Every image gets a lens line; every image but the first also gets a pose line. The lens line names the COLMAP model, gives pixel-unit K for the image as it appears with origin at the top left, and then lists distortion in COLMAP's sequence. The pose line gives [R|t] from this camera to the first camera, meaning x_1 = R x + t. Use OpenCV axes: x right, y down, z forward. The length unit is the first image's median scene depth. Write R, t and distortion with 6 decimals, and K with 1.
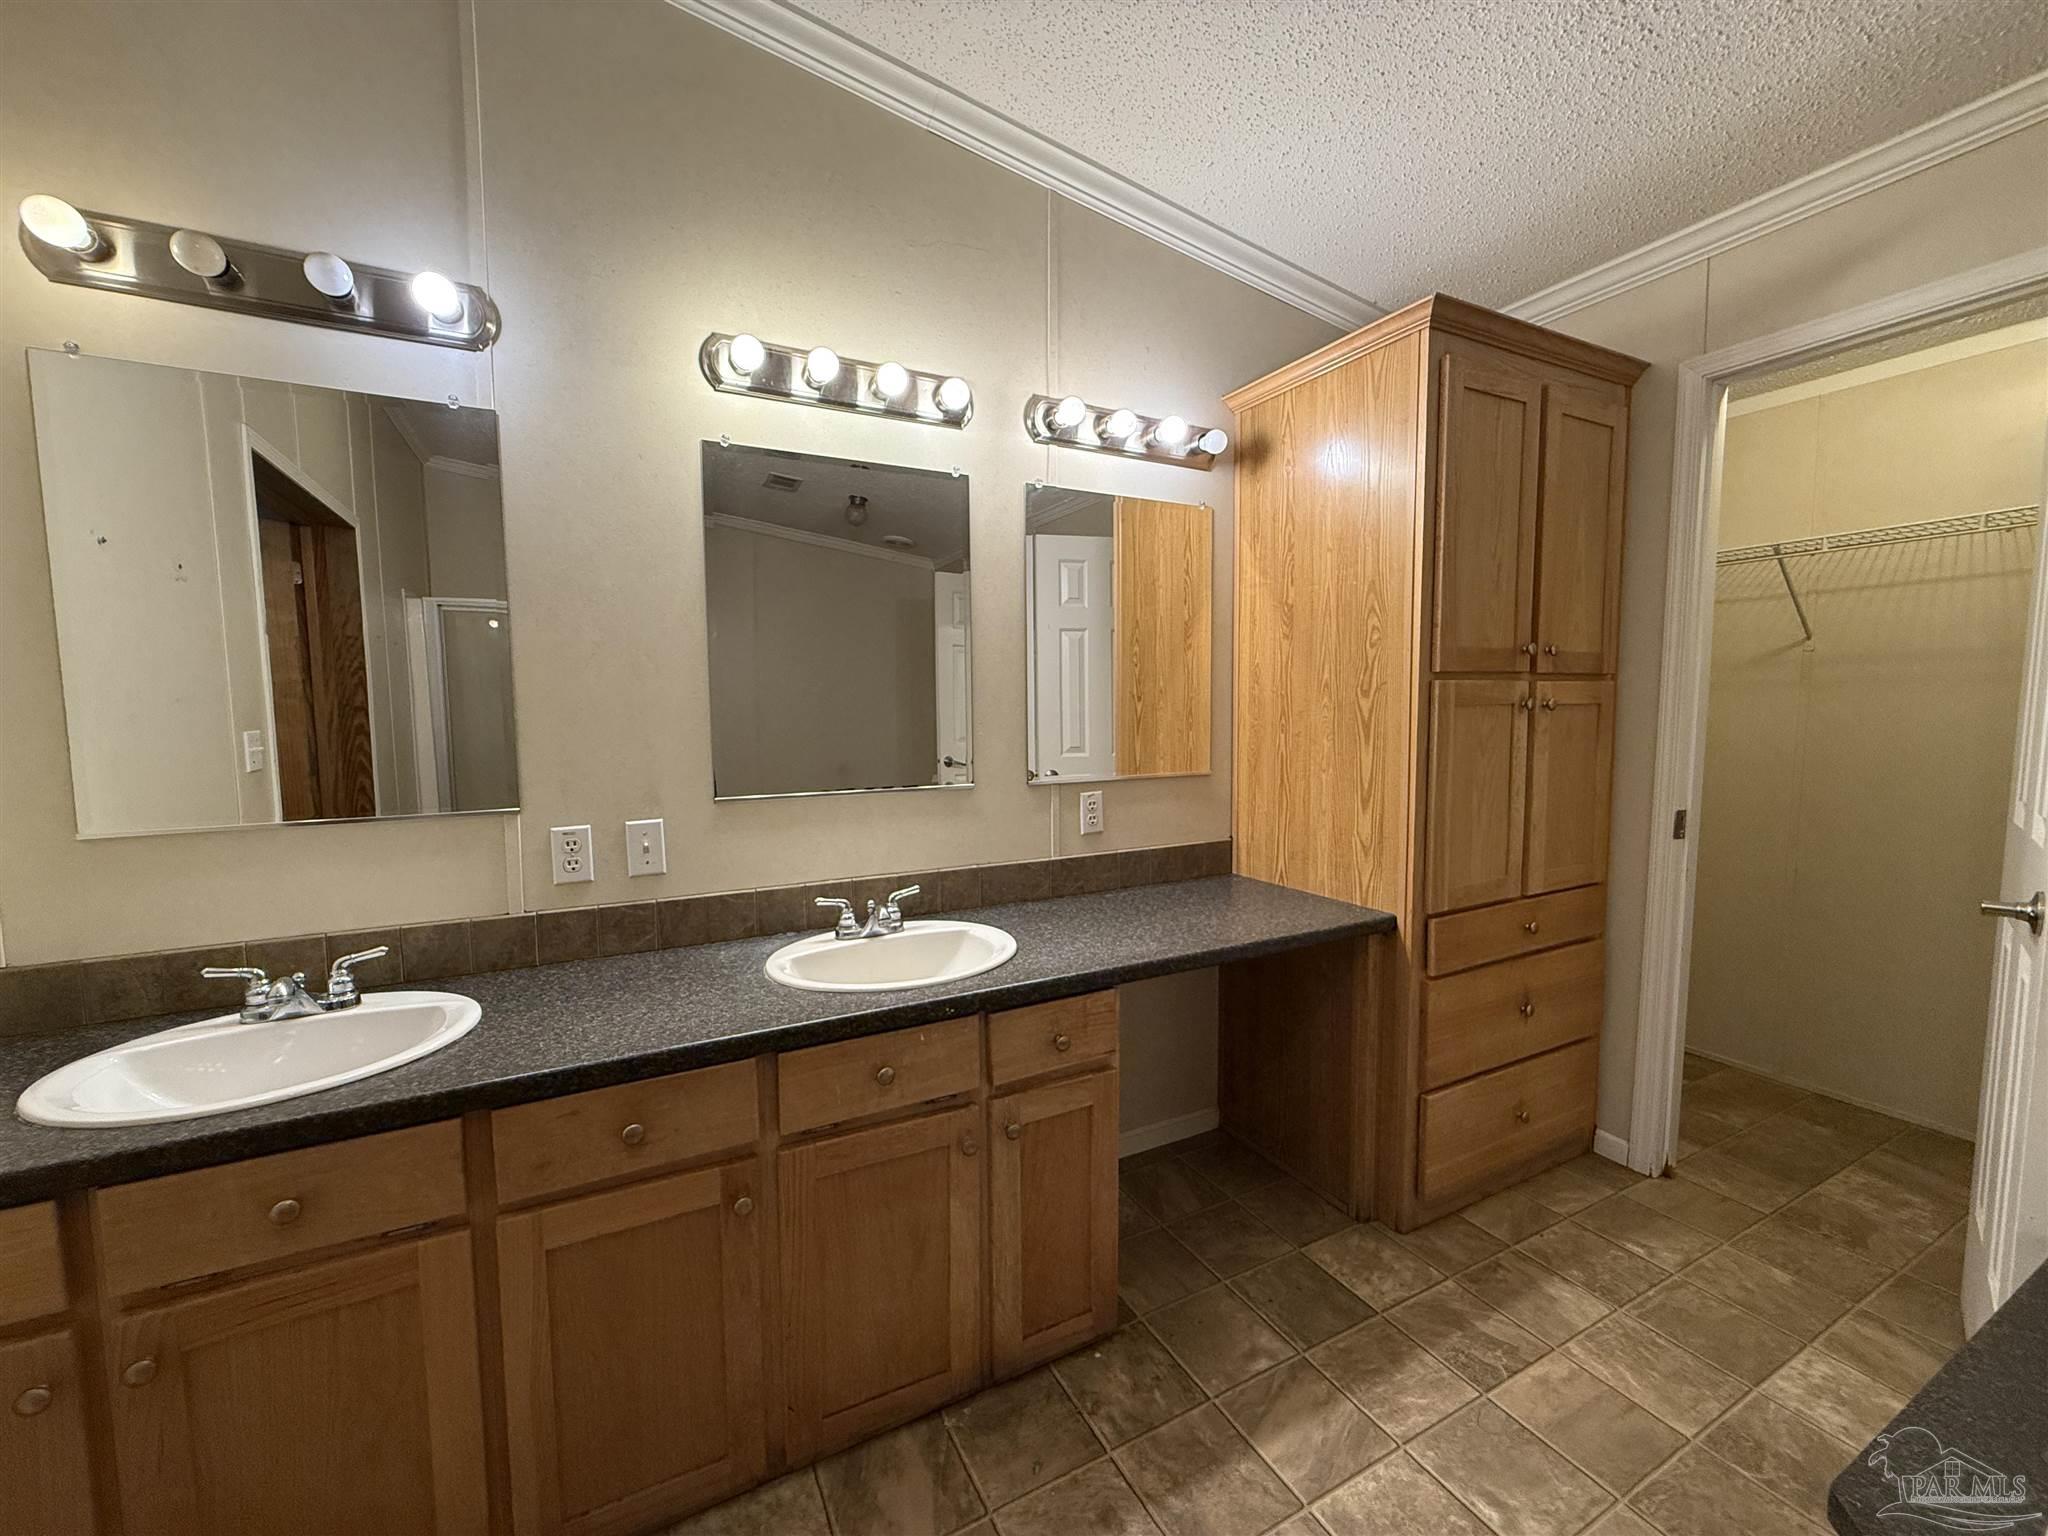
lens RADIAL K [[817.1, 0, 1020.4], [0, 817.1, 764.3], [0, 0, 1]] dist [0.000986, 0.000028]
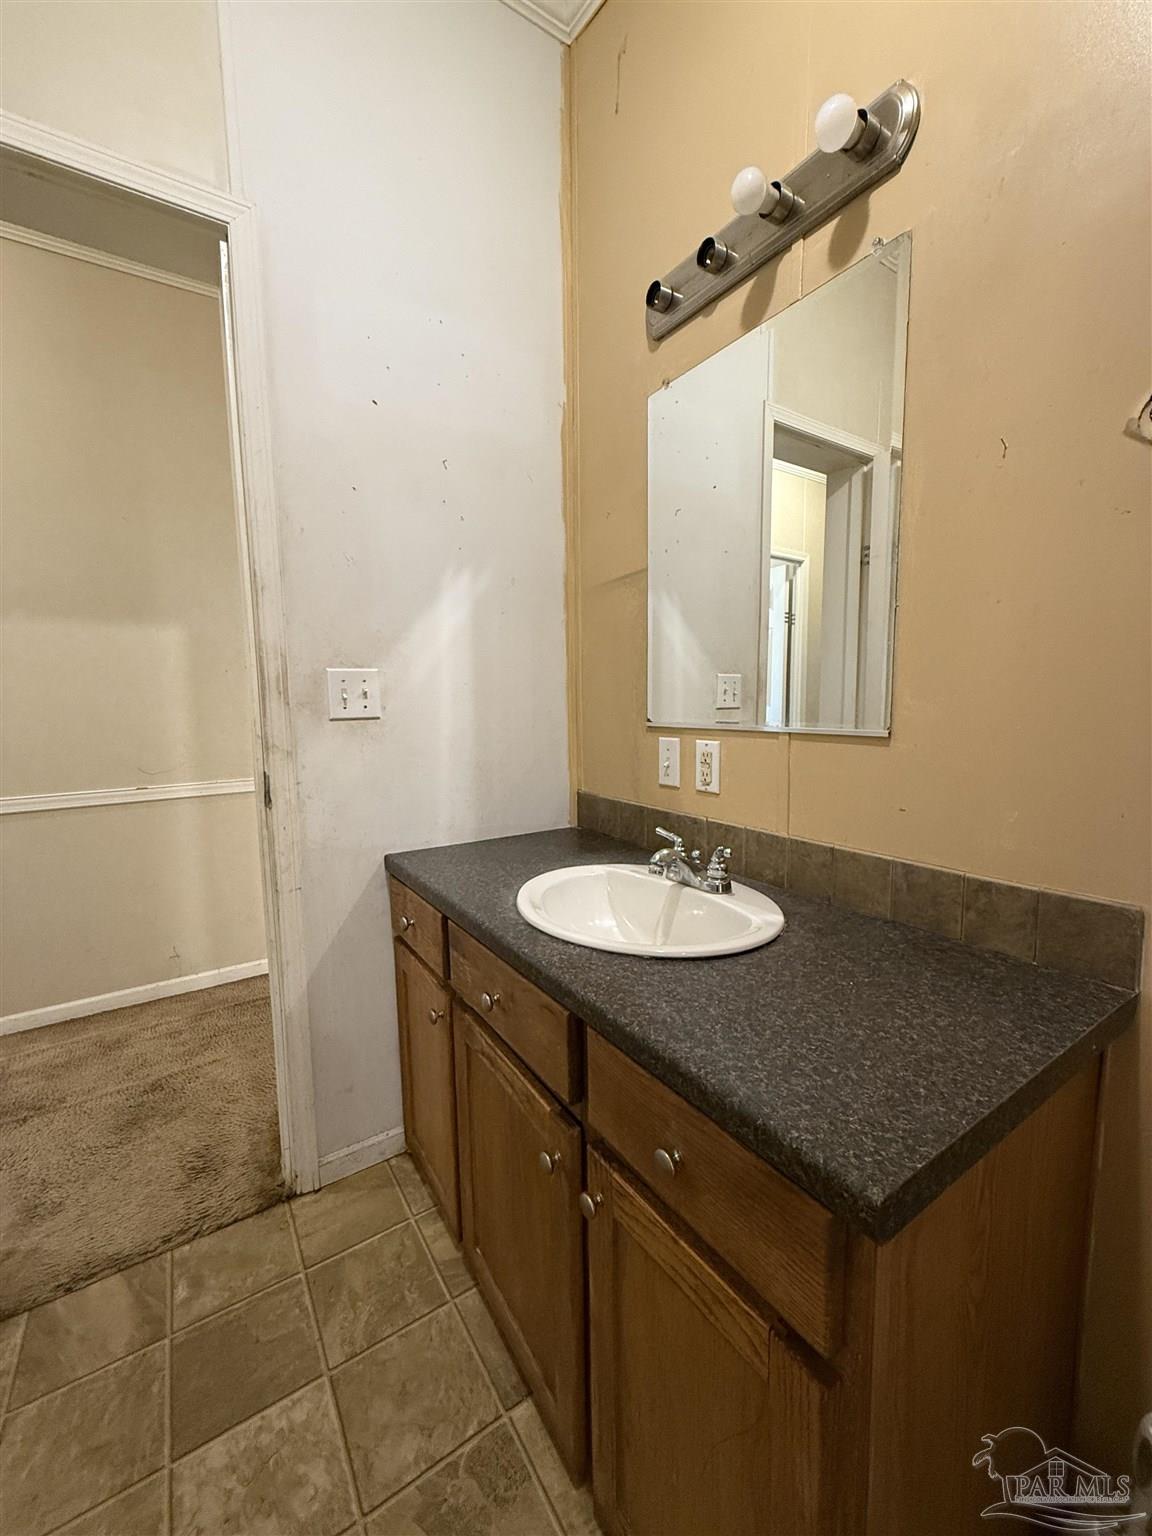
lens RADIAL K [[612.8, 0, 600.2], [0, 612.8, 769.9], [0, 0, 1]] dist [0.000986, 0.000028]
pose [[0.114491, 0.127938, -0.985152, 1.002794], [-0.078850, 0.989714, 0.119367, -0.051672], [0.990290, 0.064013, 0.123402, 1.343802]]
